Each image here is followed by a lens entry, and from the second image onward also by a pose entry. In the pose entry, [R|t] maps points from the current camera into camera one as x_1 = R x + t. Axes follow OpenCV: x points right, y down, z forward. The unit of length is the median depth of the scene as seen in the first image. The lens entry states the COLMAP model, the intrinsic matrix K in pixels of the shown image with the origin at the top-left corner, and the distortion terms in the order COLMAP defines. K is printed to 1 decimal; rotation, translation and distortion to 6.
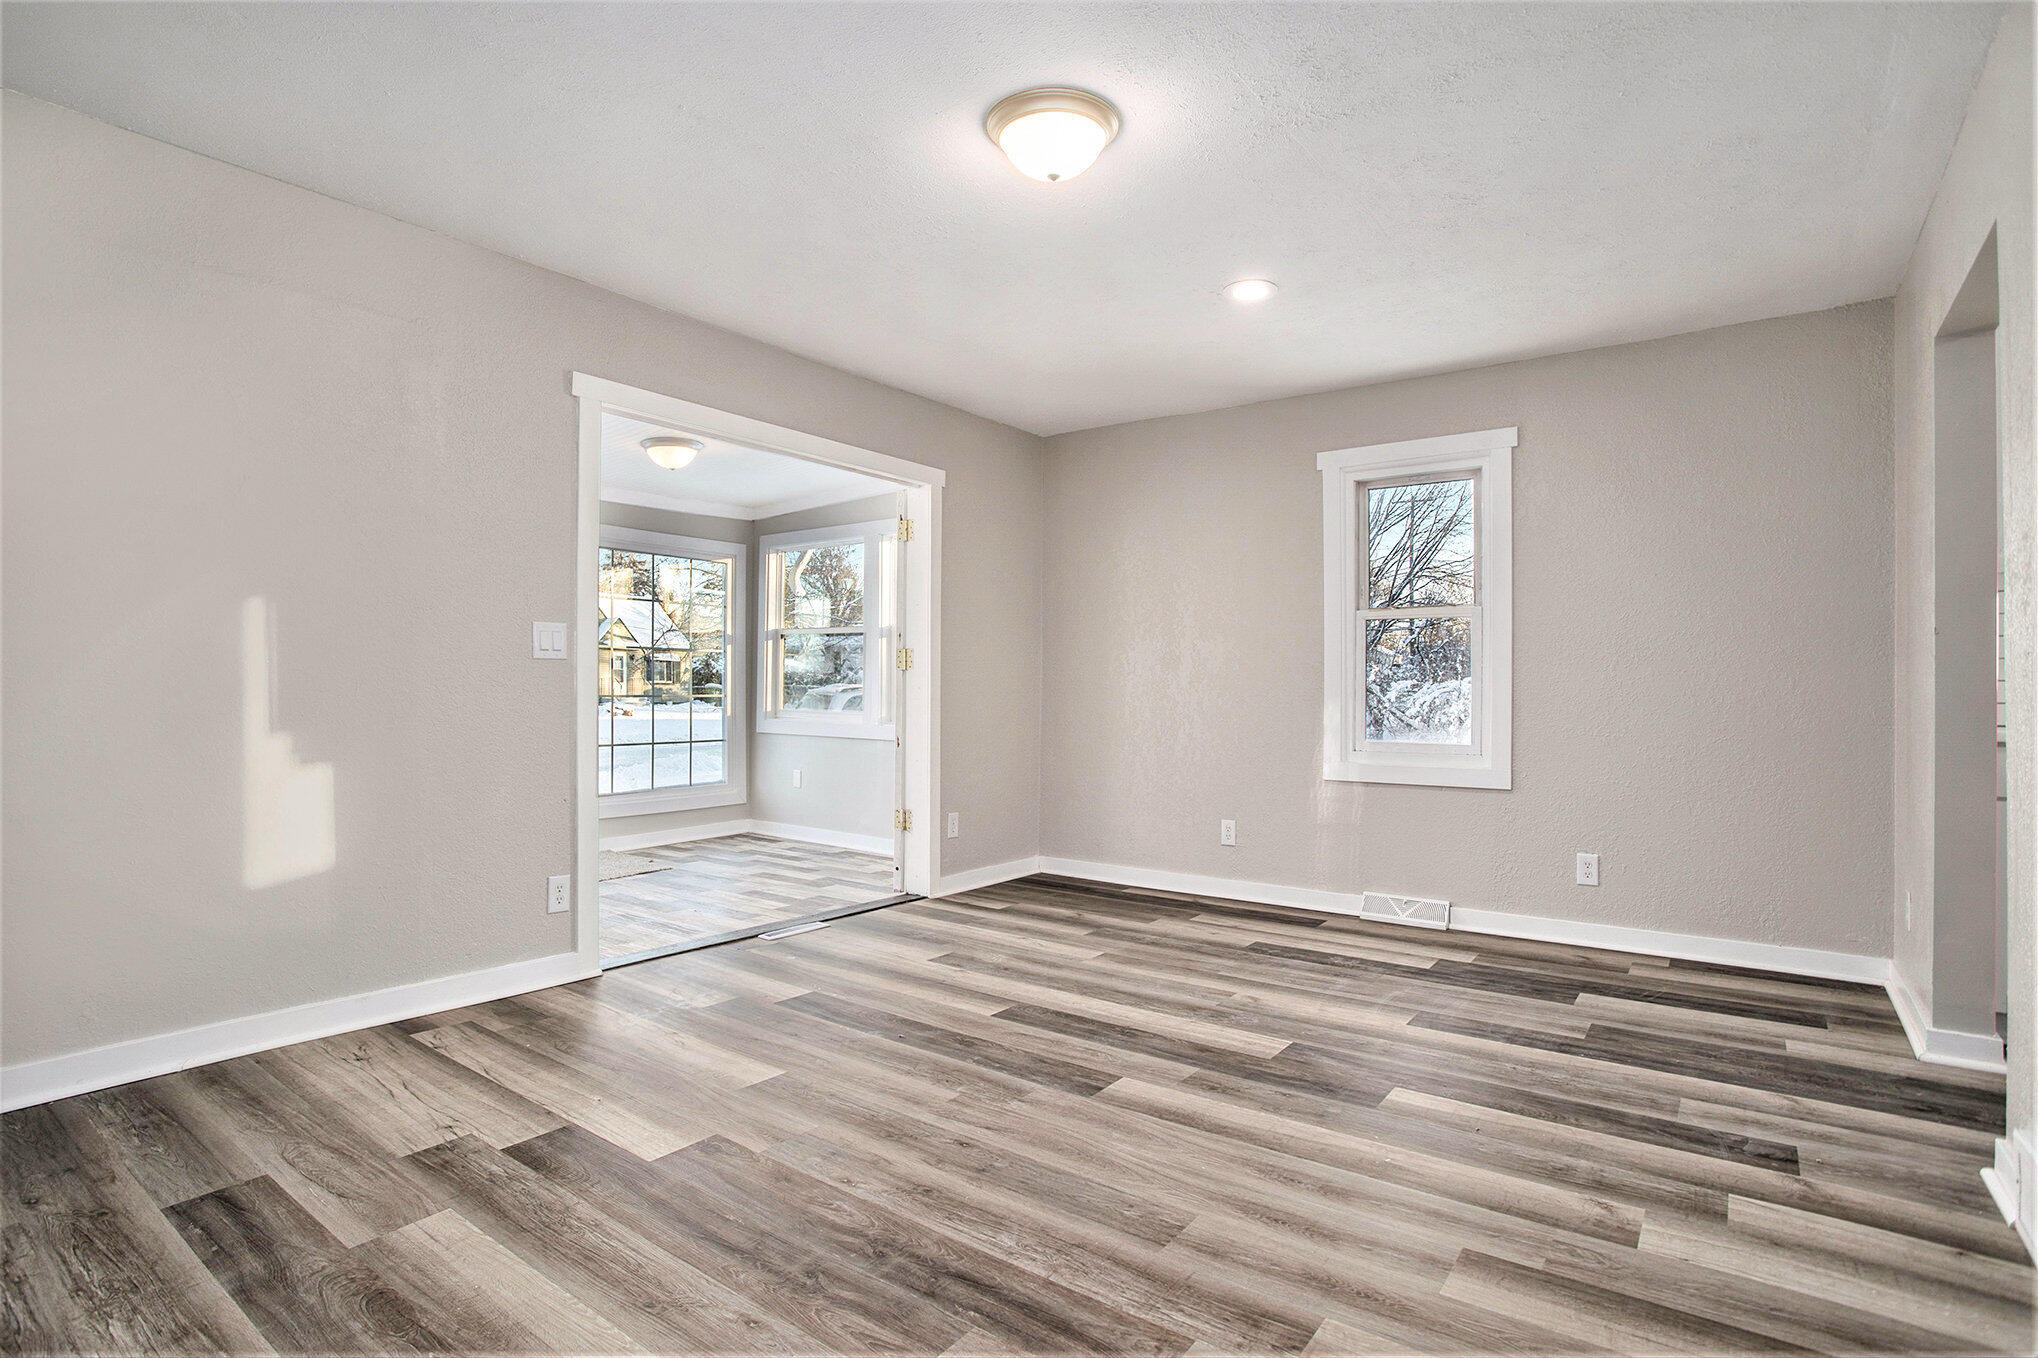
lens RADIAL K [[992.1, 0, 1019.0], [0, 992.1, 679.0], [0, 0, 1]] dist [-0.002080, 0.000043]
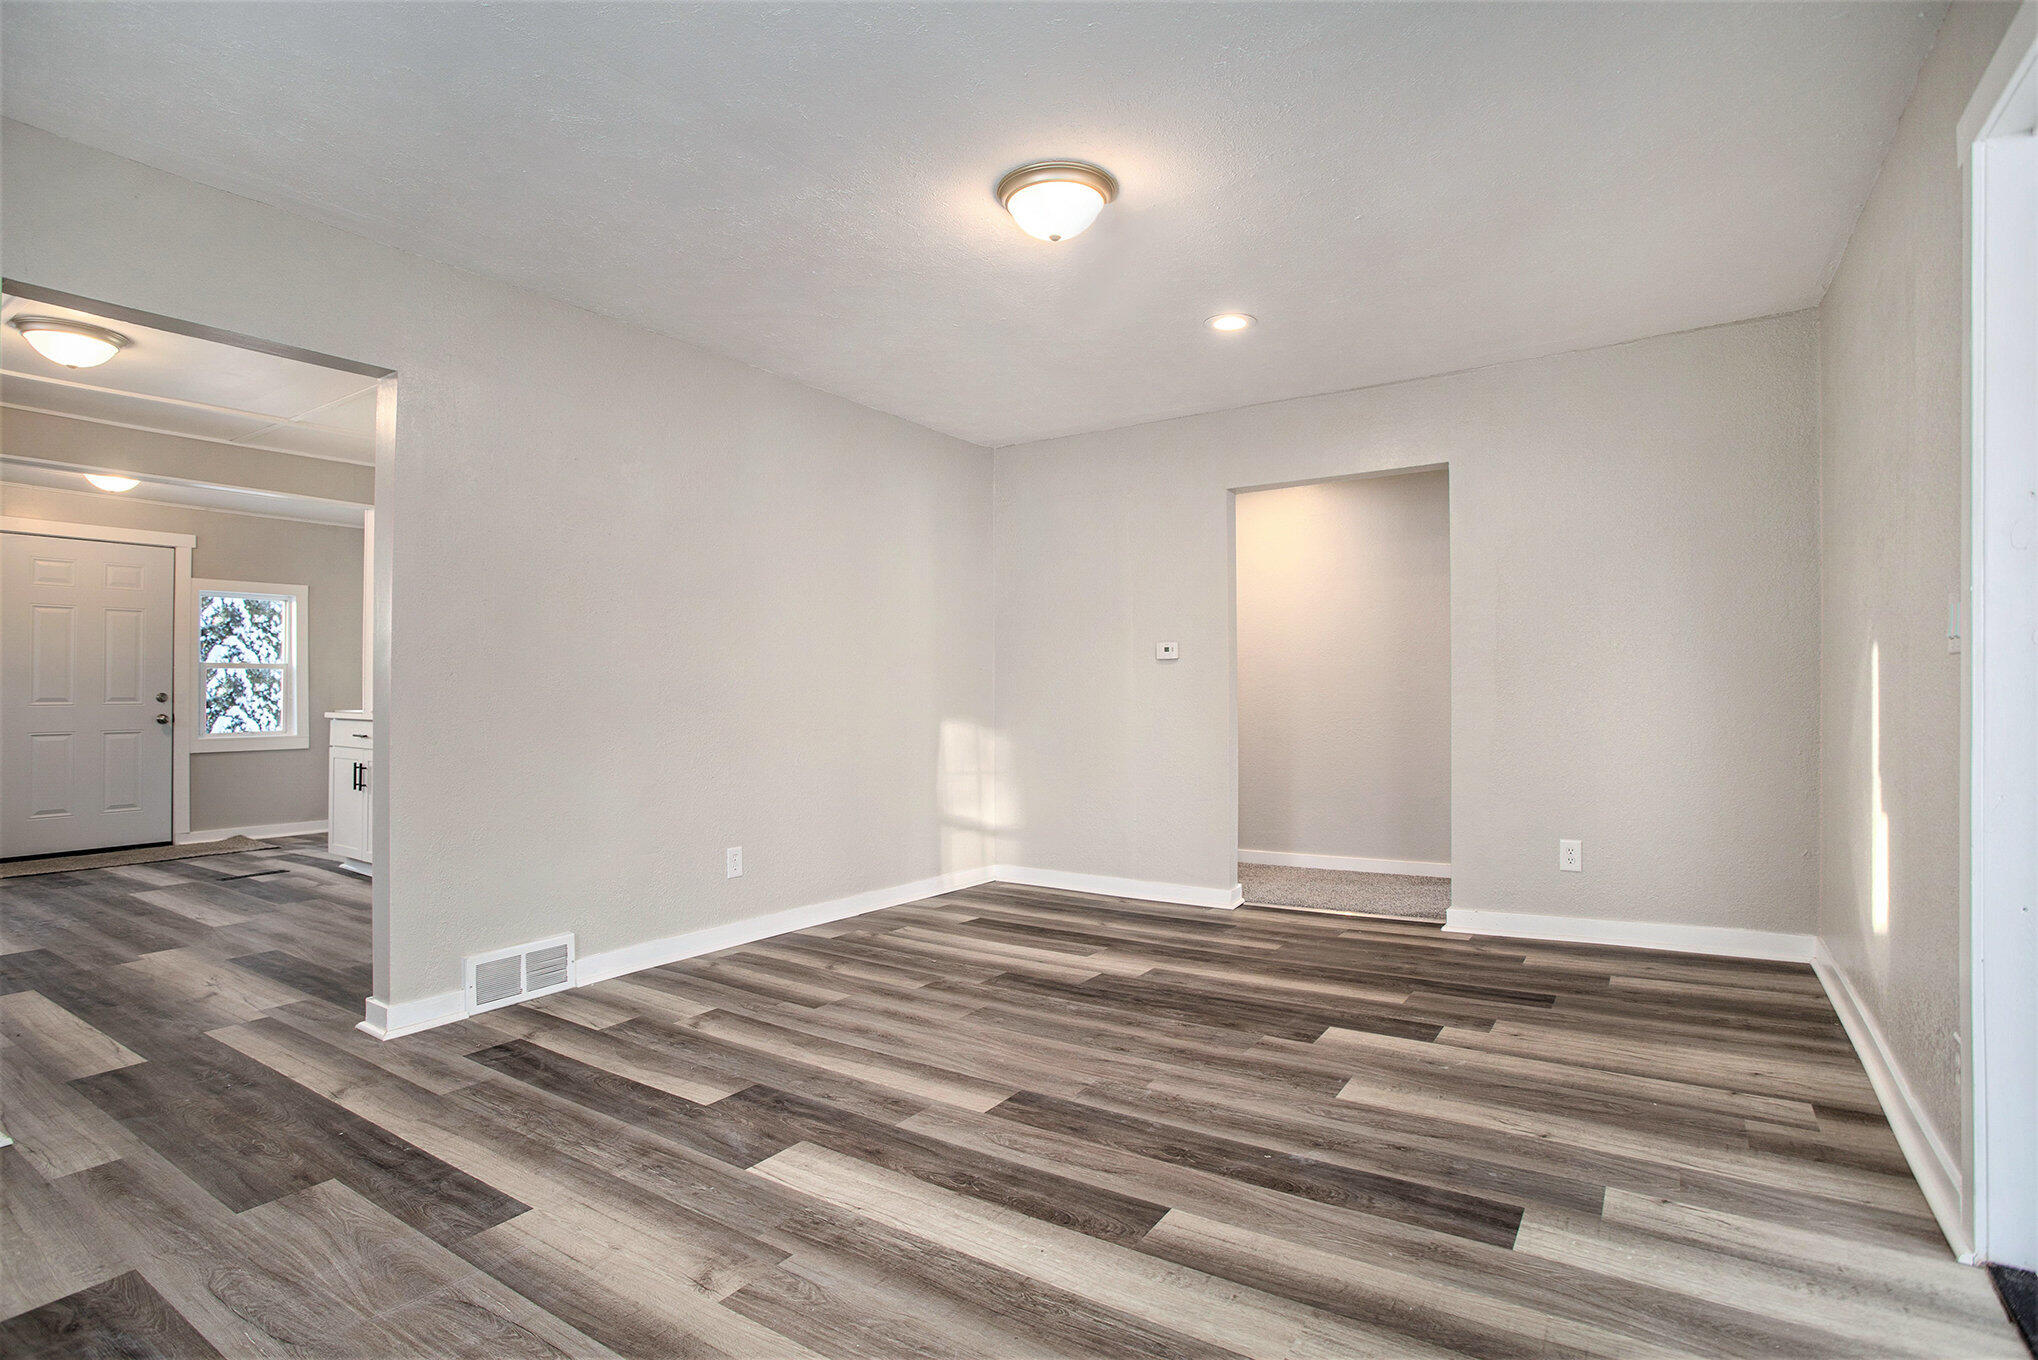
lens RADIAL K [[992.1, 0, 1019.0], [0, 992.1, 680.0], [0, 0, 1]] dist [-0.002080, 0.000043]
pose [[-0.998756, -0.005730, -0.049534, 0.131200], [-0.004785, 0.999804, -0.019189, 0.013656], [0.049634, -0.018929, -0.998588, 2.104273]]
